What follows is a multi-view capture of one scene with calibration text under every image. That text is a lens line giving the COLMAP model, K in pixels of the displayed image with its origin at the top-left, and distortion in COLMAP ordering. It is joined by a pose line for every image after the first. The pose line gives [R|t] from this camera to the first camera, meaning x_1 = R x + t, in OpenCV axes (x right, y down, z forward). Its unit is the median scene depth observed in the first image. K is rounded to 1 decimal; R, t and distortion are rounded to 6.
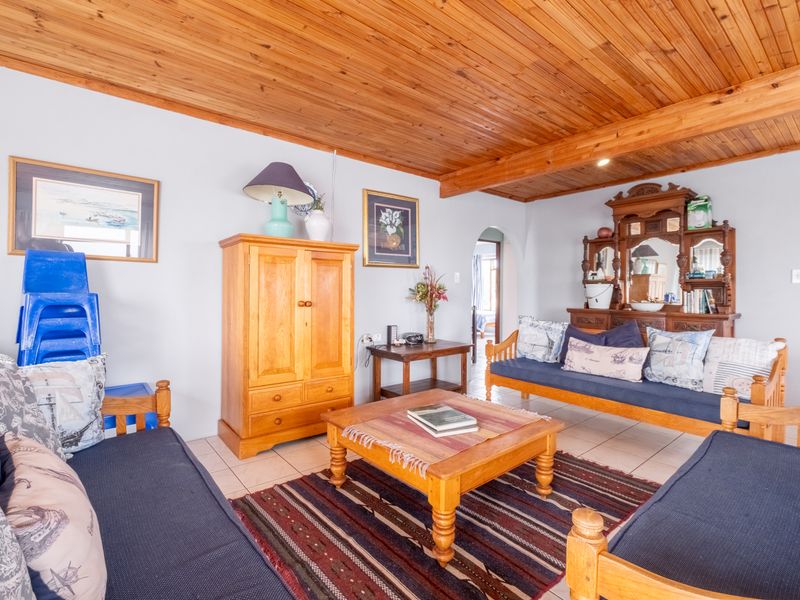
lens RADIAL K [[399.1, 0, 394.1], [0, 399.1, 295.9], [0, 0, 1]] dist [-0.001340, 0.000111]
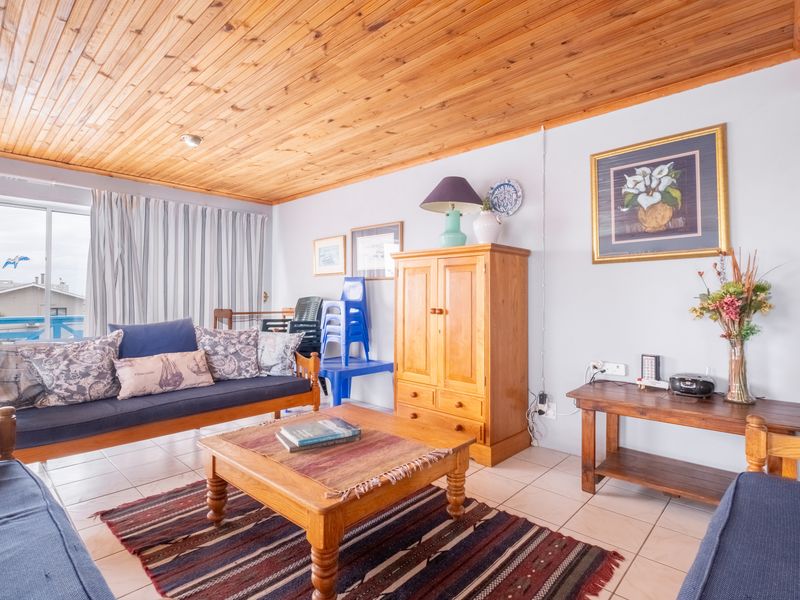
lens RADIAL K [[399.1, 0, 394.1], [0, 399.1, 295.9], [0, 0, 1]] dist [-0.001340, 0.000111]
pose [[0.143747, -0.014590, -0.989507, 0.552519], [-0.013800, 0.999765, -0.016747, -0.000729], [0.989518, 0.016063, 0.143511, 0.532533]]
